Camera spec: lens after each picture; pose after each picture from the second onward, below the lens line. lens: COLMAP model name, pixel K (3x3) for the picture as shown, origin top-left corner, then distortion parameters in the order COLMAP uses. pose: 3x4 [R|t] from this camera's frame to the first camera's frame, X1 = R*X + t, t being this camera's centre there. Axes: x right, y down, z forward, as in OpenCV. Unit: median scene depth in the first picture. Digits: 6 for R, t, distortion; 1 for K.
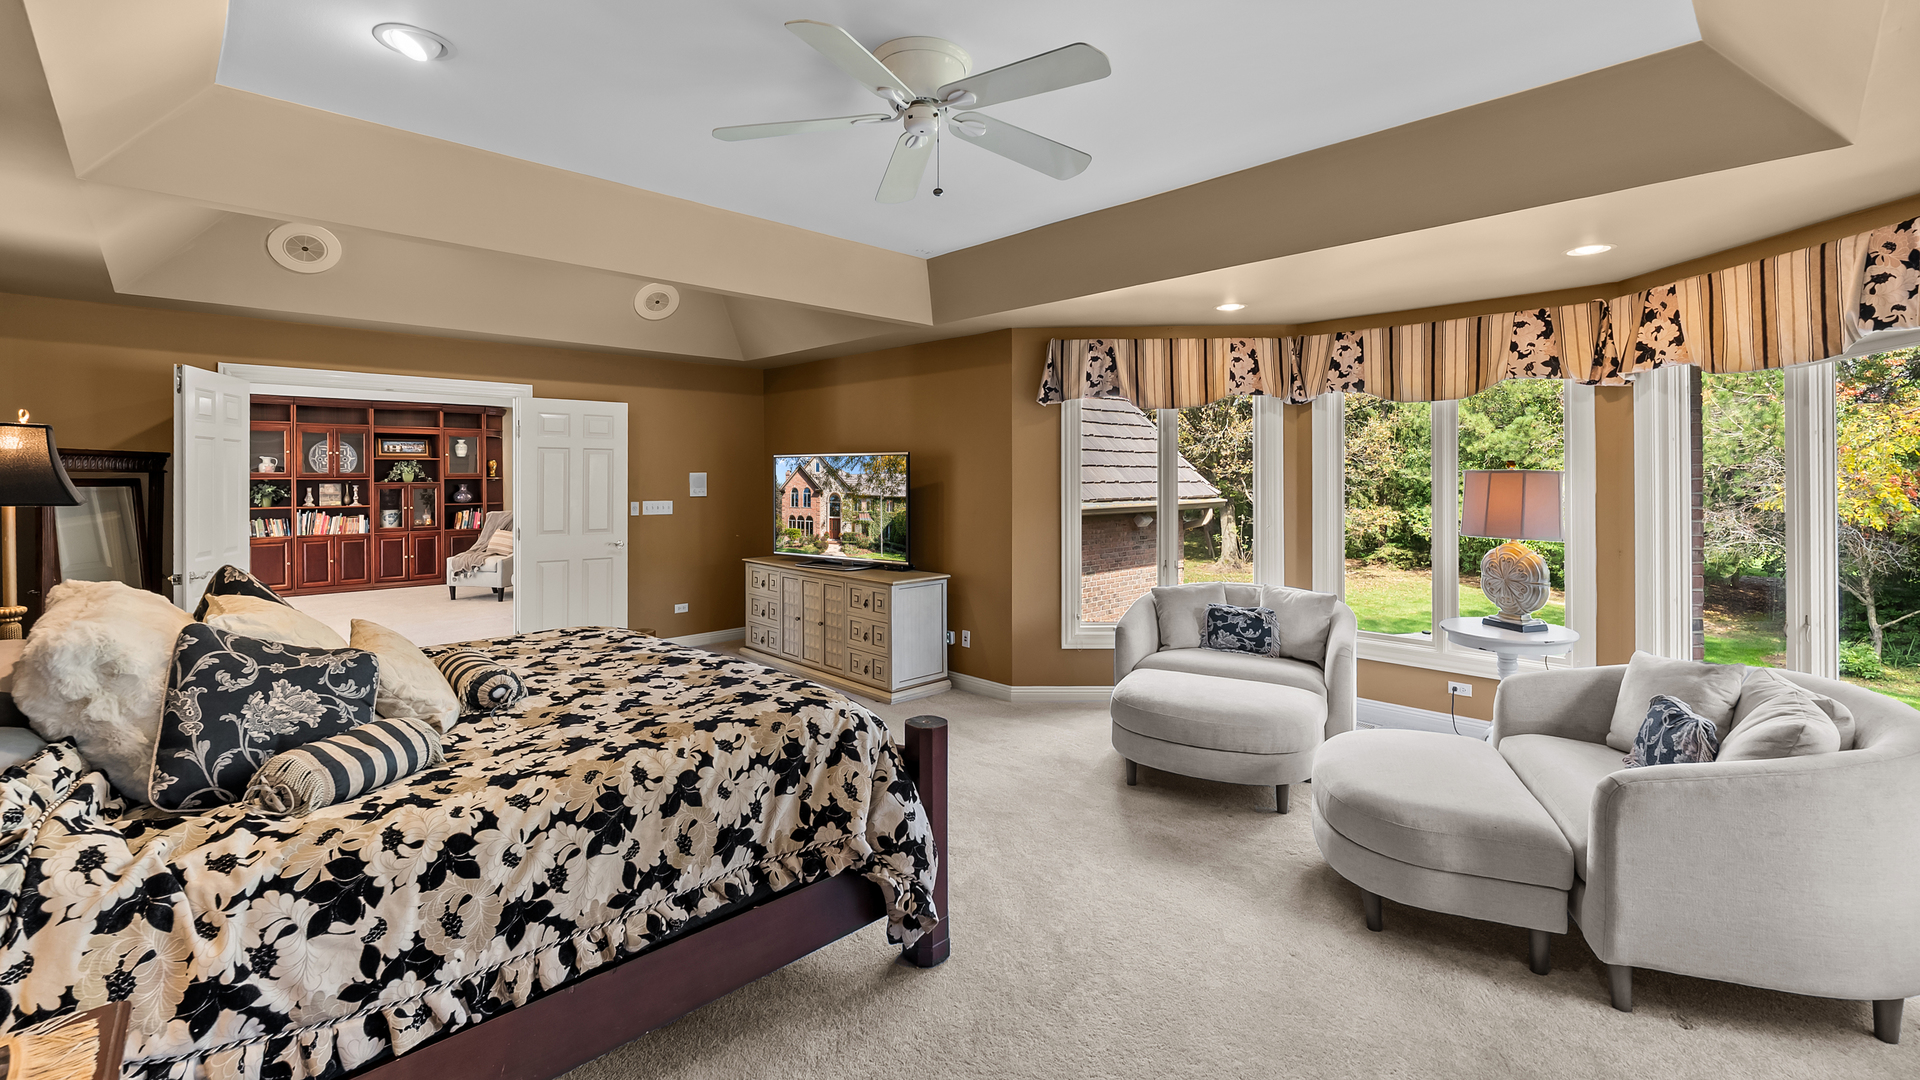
lens RADIAL K [[820.5, 0, 953.2], [0, 820.5, 482.4], [0, 0, 1]] dist [-0.000913, -0.000148]
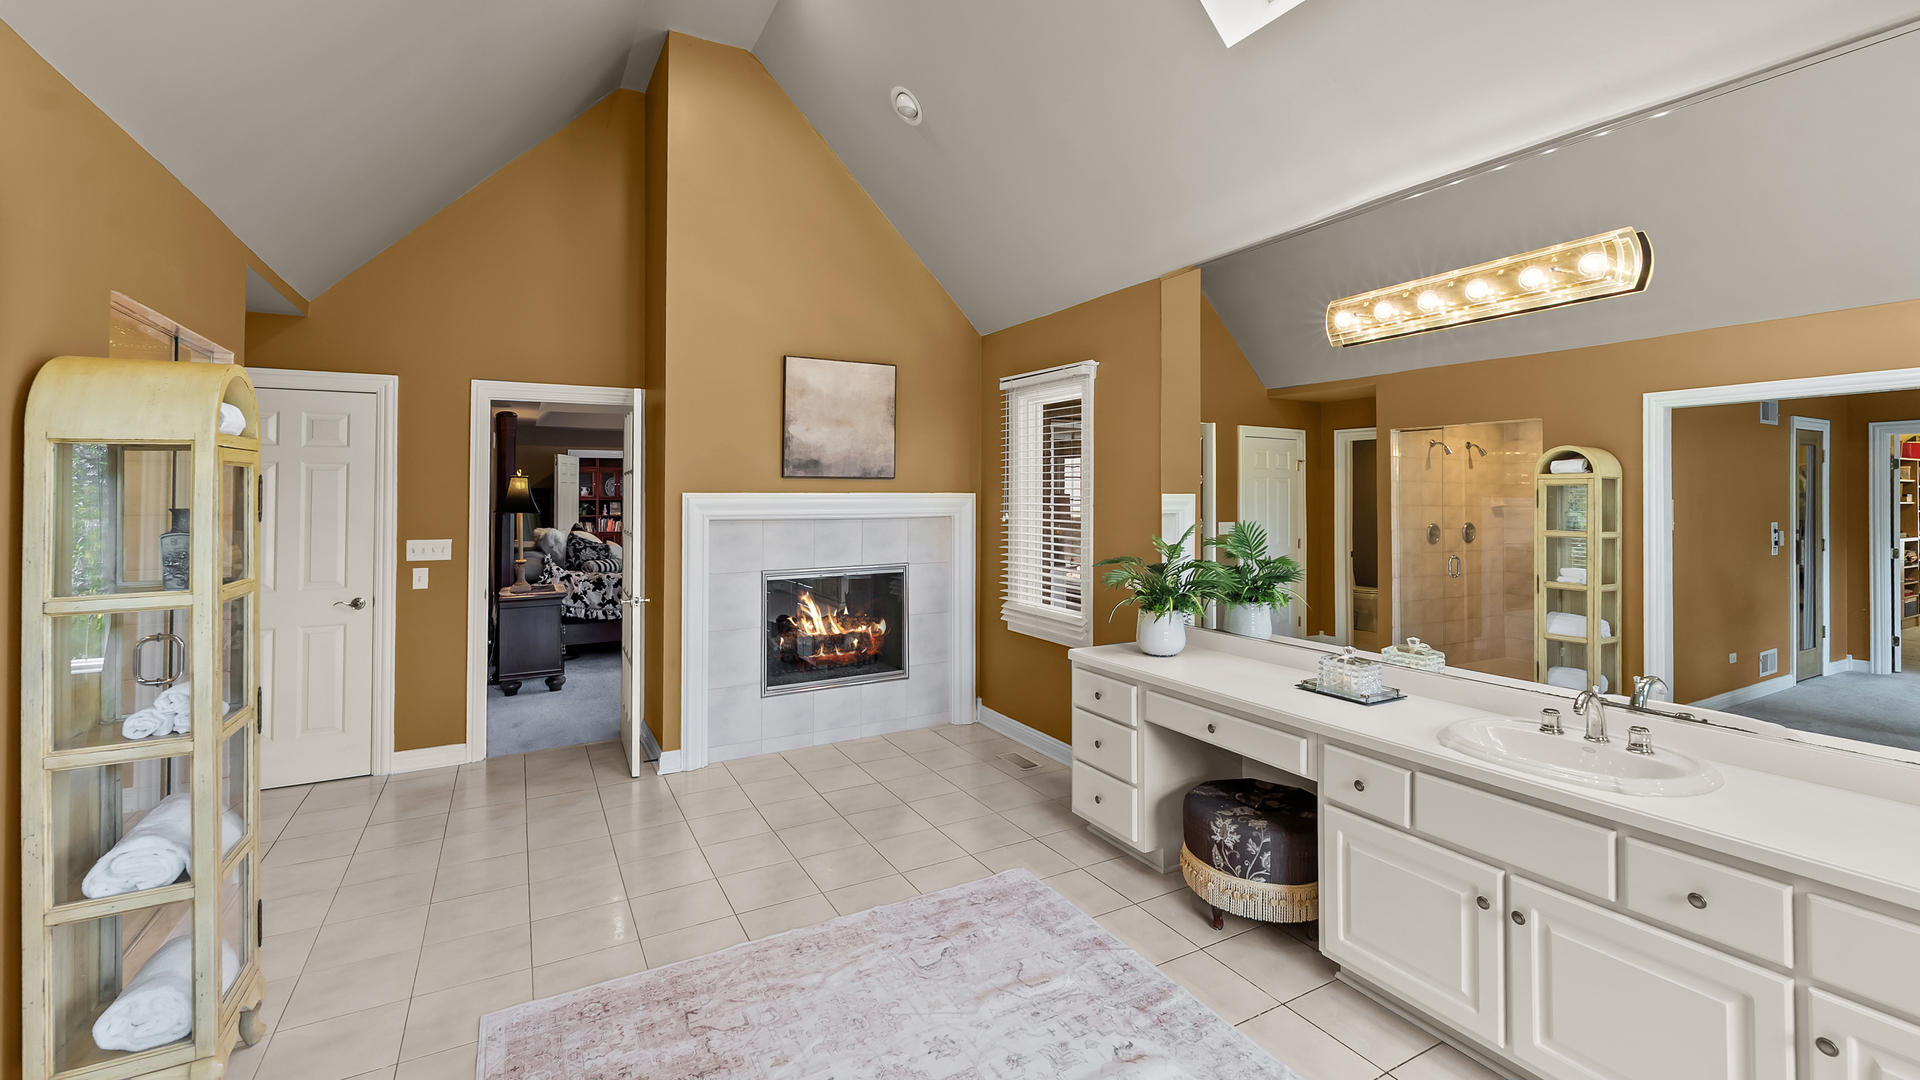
lens RADIAL K [[820.5, 0, 953.2], [0, 820.5, 482.4], [0, 0, 1]] dist [-0.000913, -0.000148]
pose [[0.962730, -0.010161, -0.270273, 2.318016], [0.004114, 0.999729, -0.022930, 0.016545], [0.270433, 0.020964, 0.962511, -2.786673]]
